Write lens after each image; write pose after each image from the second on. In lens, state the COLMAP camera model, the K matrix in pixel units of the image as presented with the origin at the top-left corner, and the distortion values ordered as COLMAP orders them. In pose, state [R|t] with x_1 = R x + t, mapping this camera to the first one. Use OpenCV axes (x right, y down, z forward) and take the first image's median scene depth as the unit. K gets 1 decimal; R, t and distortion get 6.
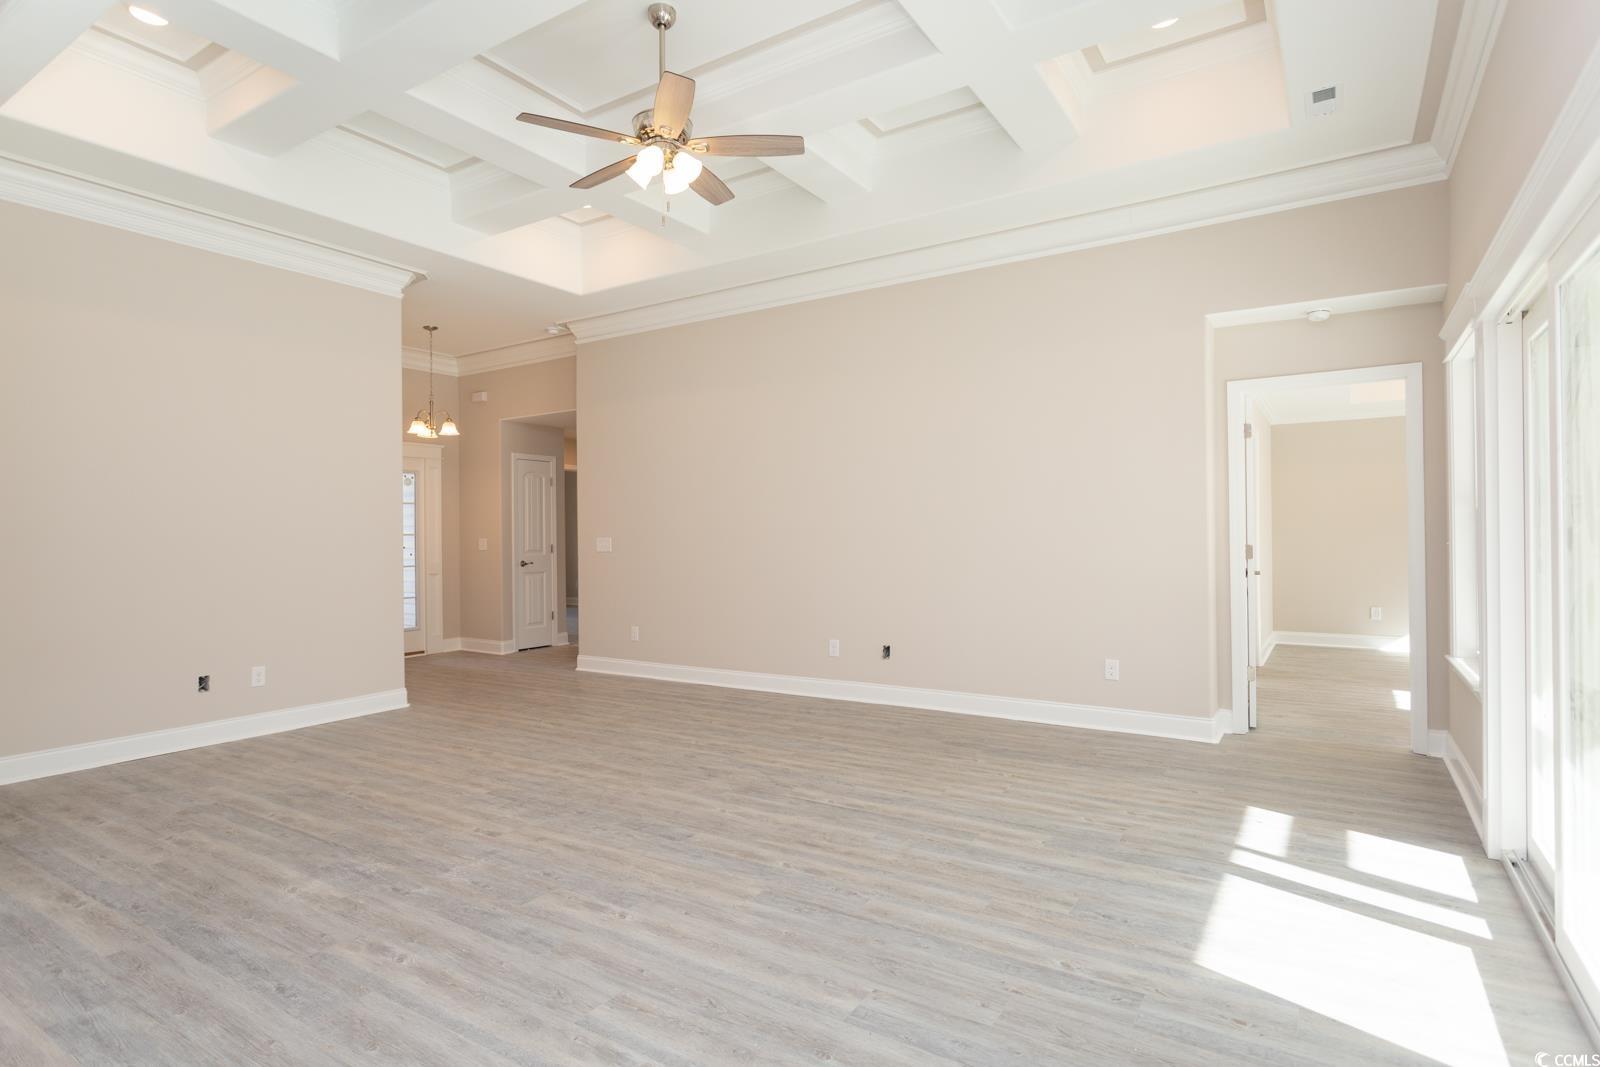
lens RADIAL K [[830.8, 0, 785.9], [0, 830.8, 531.3], [0, 0, 1]] dist [0.001274, 0.000626]
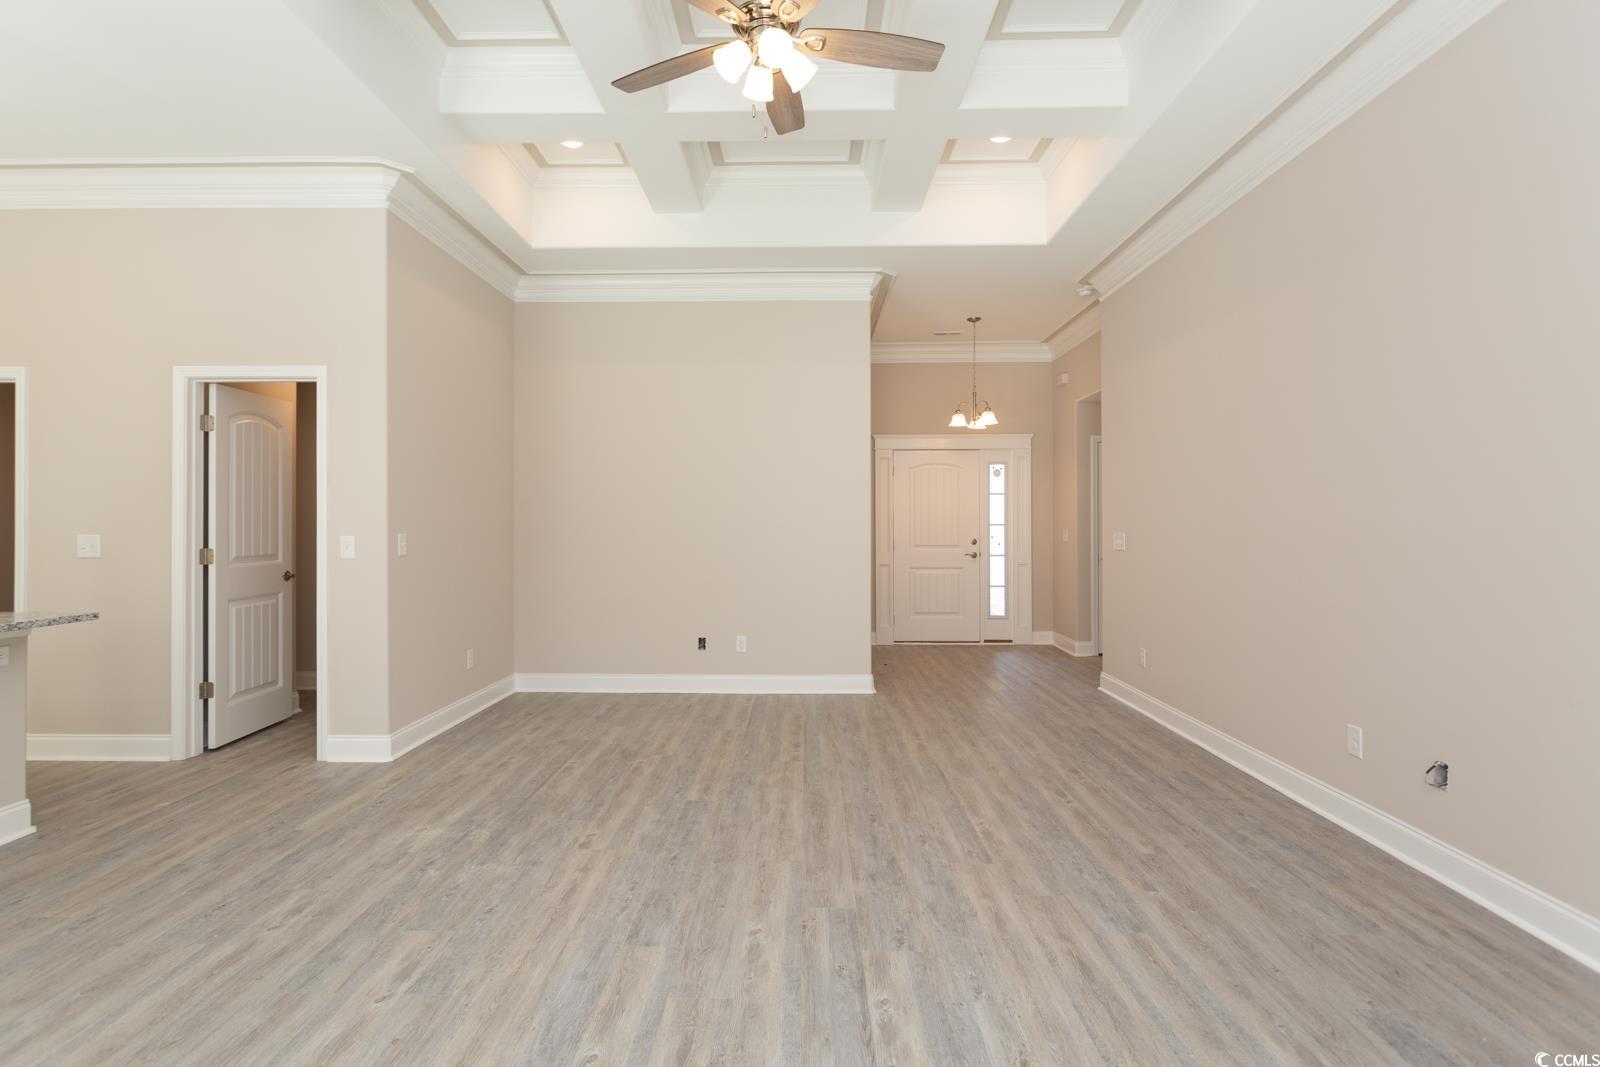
lens RADIAL K [[763.4, 0, 787.9], [0, 763.4, 511.4], [0, 0, 1]] dist [-0.000576, 0.003091]
pose [[0.534130, -0.001791, -0.845400, 0.441698], [-0.001861, 0.999993, -0.003294, -0.018077], [0.845400, 0.003332, 0.534123, 0.609508]]
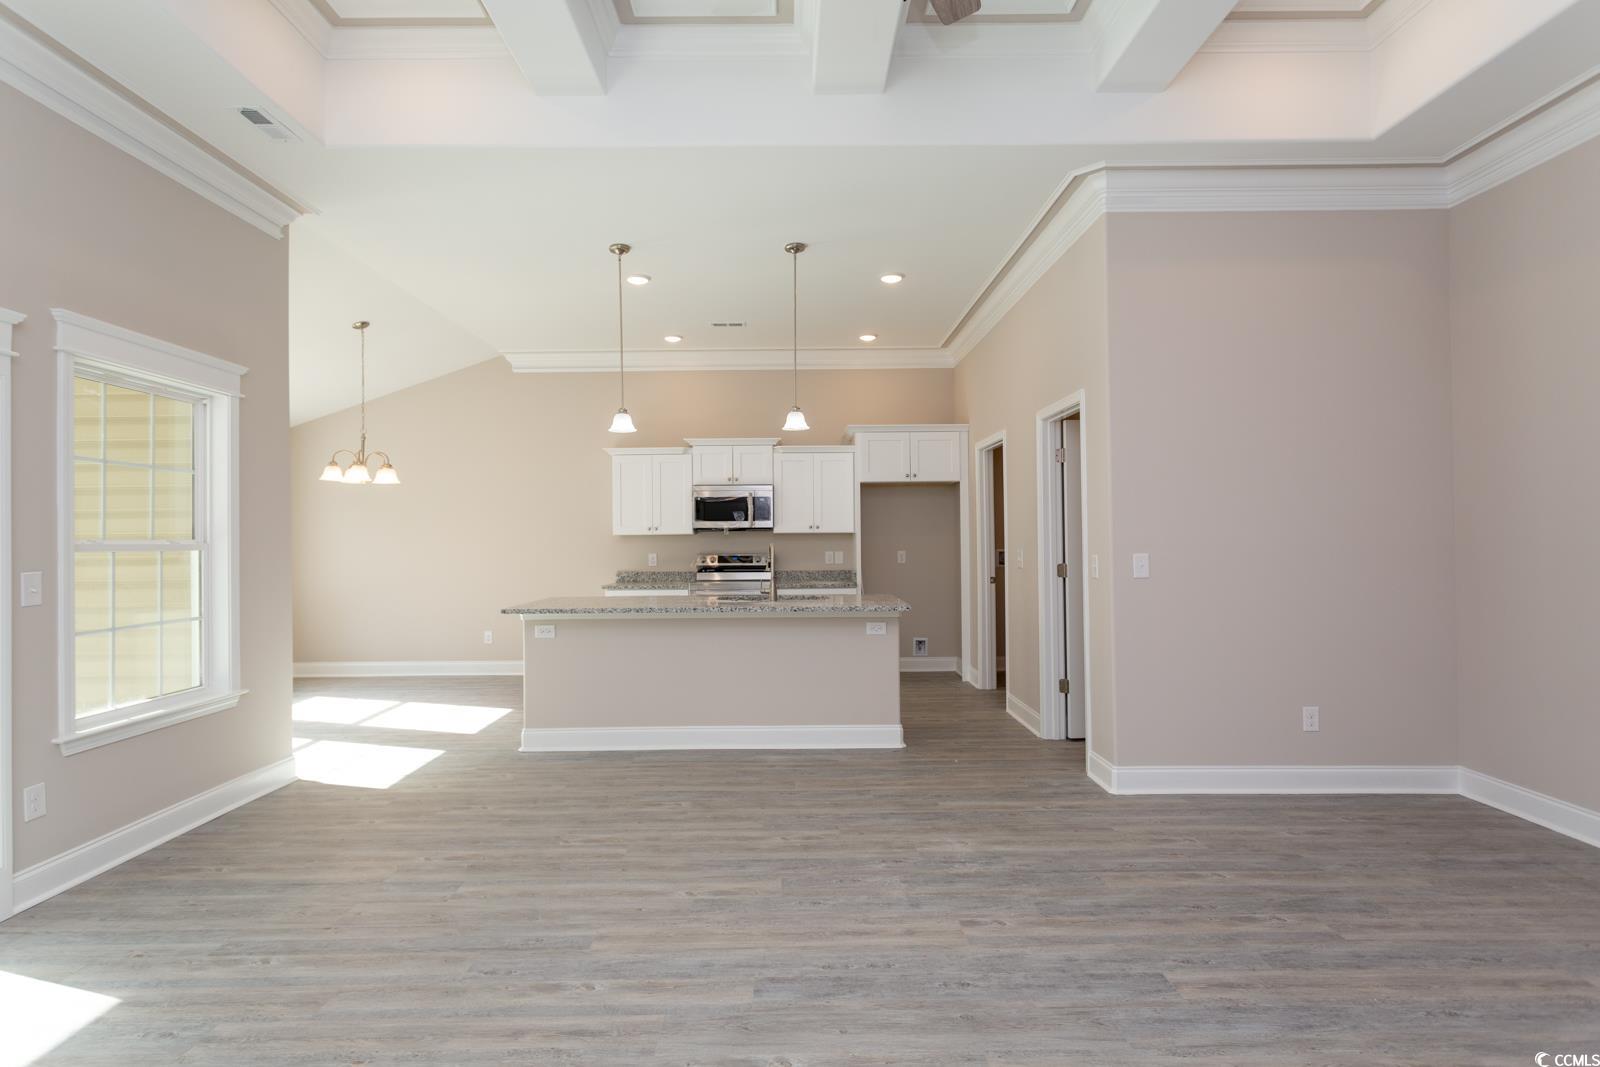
lens RADIAL K [[811.8, 0, 802.6], [0, 811.8, 543.4], [0, 0, 1]] dist [-0.004885, 0.002141]
pose [[-0.823177, 0.021359, -0.567383, 0.199733], [0.019412, 0.999767, 0.009472, -0.021824], [0.567453, -0.003217, -0.823400, 1.323298]]
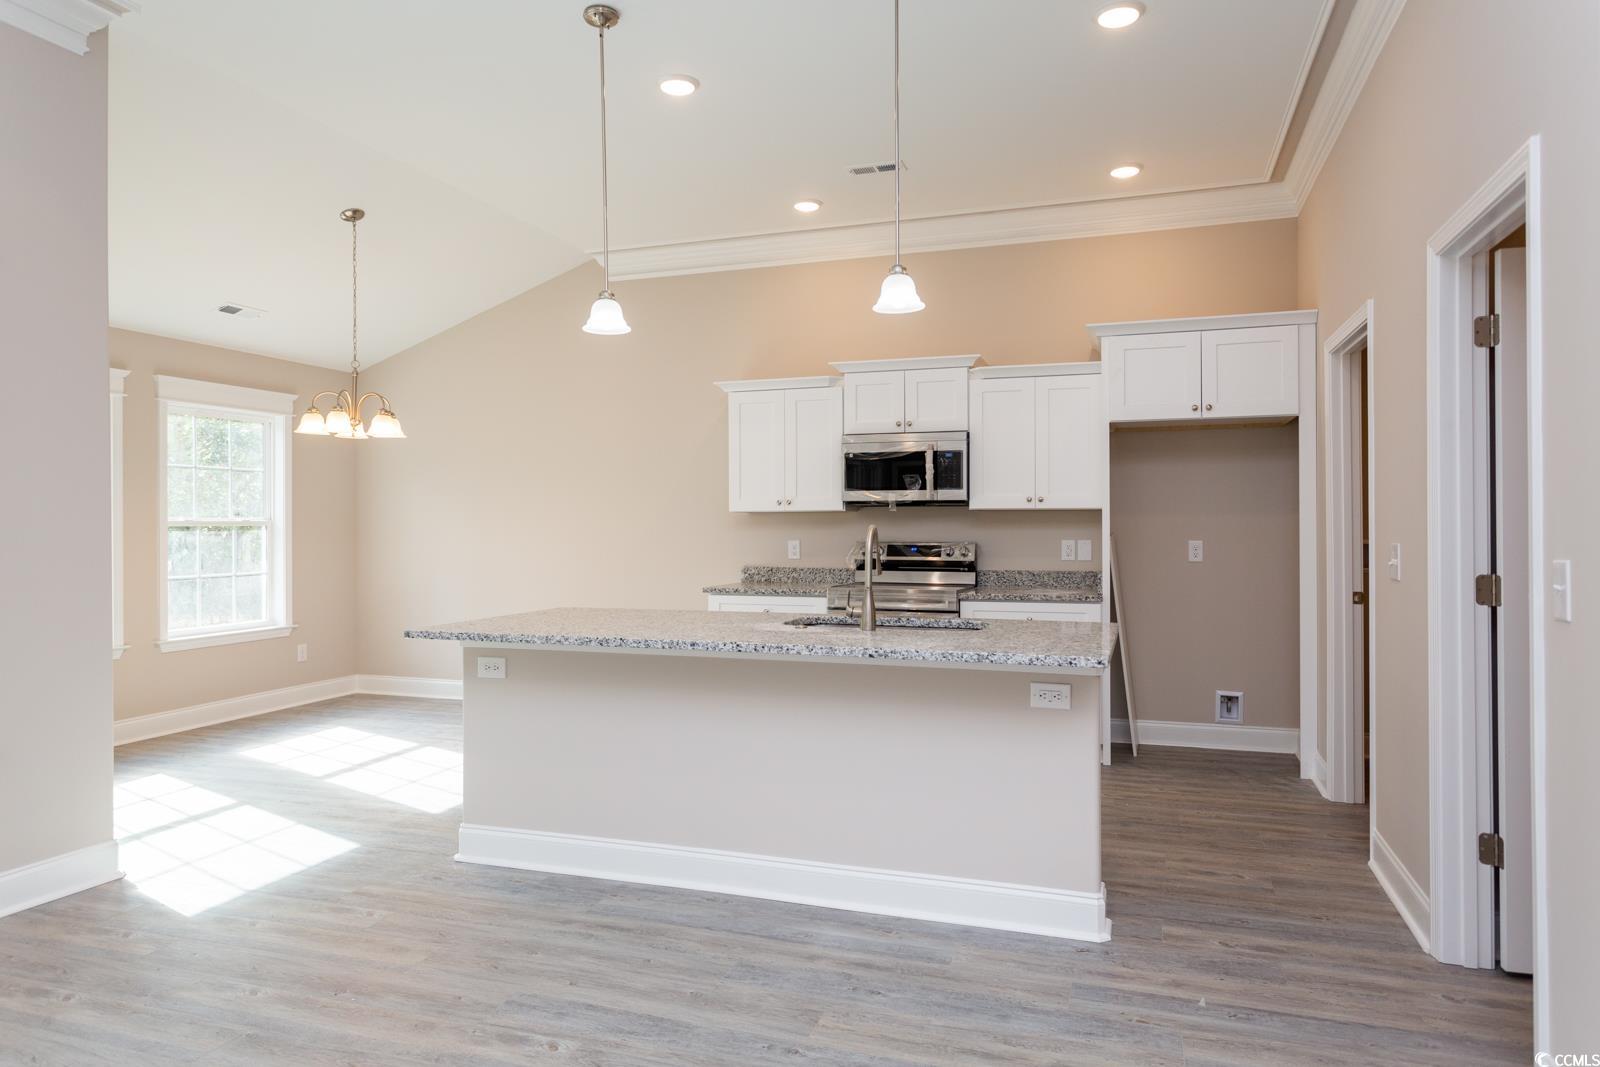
lens RADIAL K [[980.0, 0, 821.1], [0, 980.0, 533.9], [0, 0, 1]] dist [-0.005406, 0.002311]
pose [[-0.963803, 0.016786, -0.266085, -0.233433], [0.014504, 0.999839, 0.010539, -0.012133], [0.266219, 0.006298, -0.963892, 1.034746]]
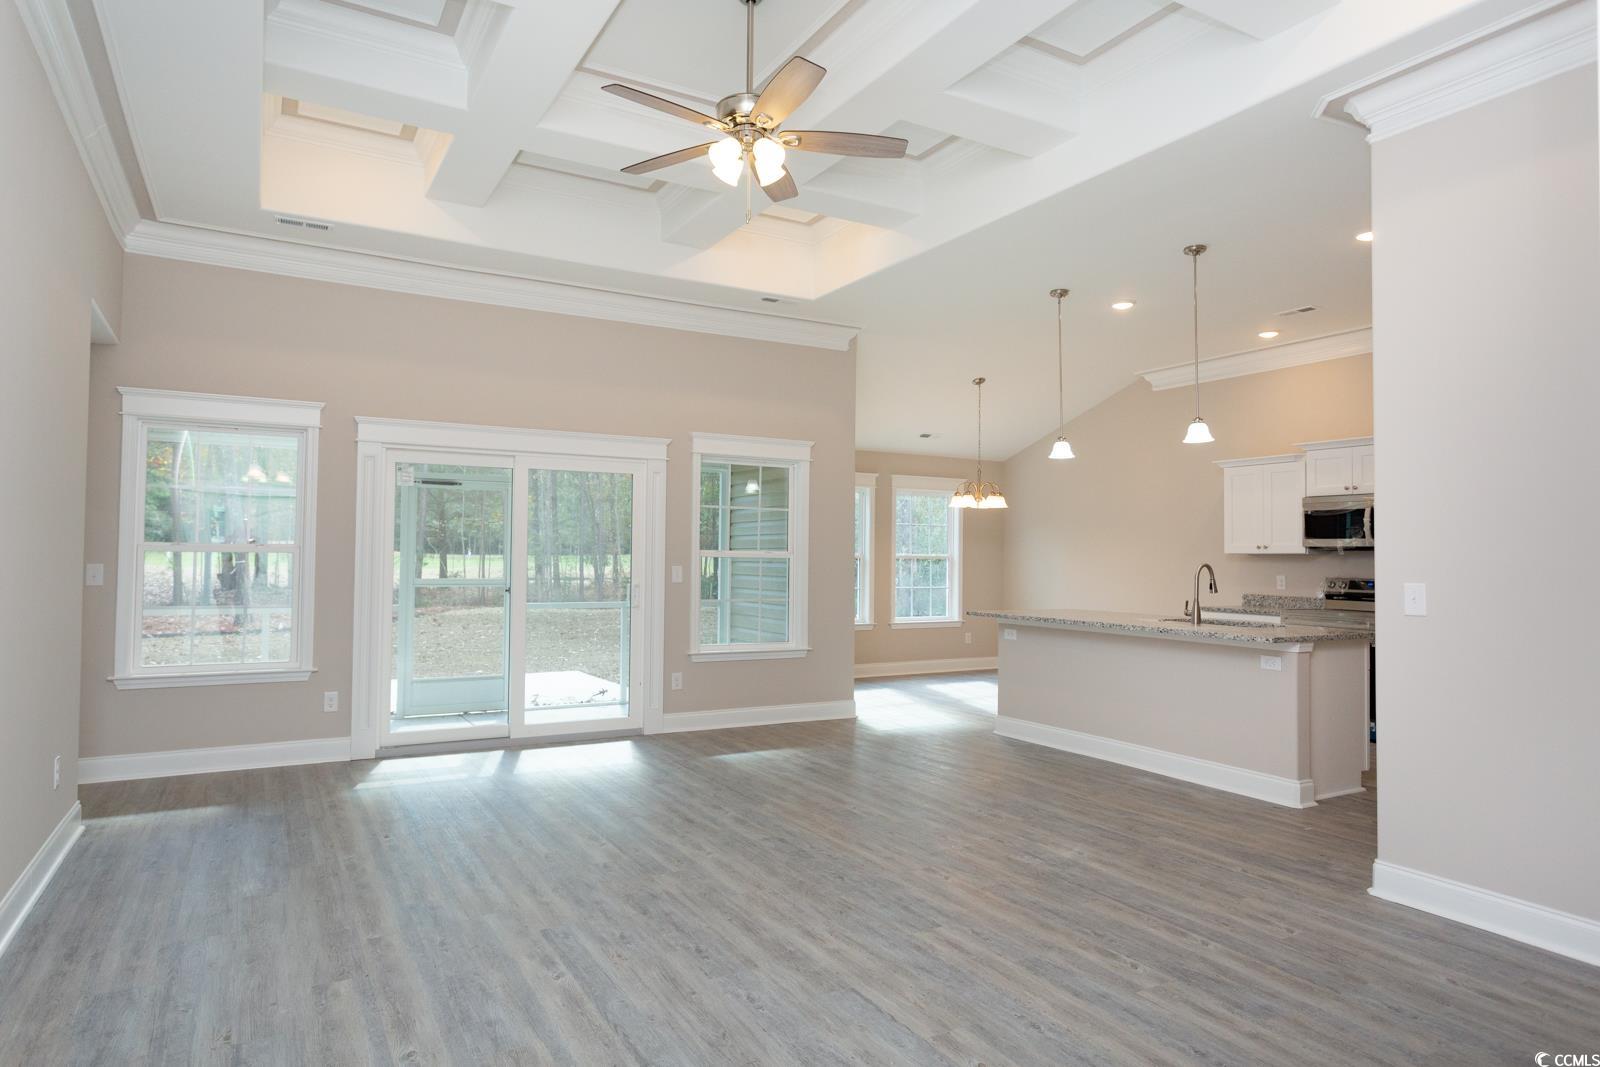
lens RADIAL K [[980.0, 0, 812.5], [0, 980.0, 529.9], [0, 0, 1]] dist [-0.005406, 0.002311]
pose [[-0.897414, 0.012015, 0.441026, -0.632859], [-0.004032, 0.999364, -0.035431, -0.005064], [-0.441172, -0.033575, -0.896795, 1.802584]]
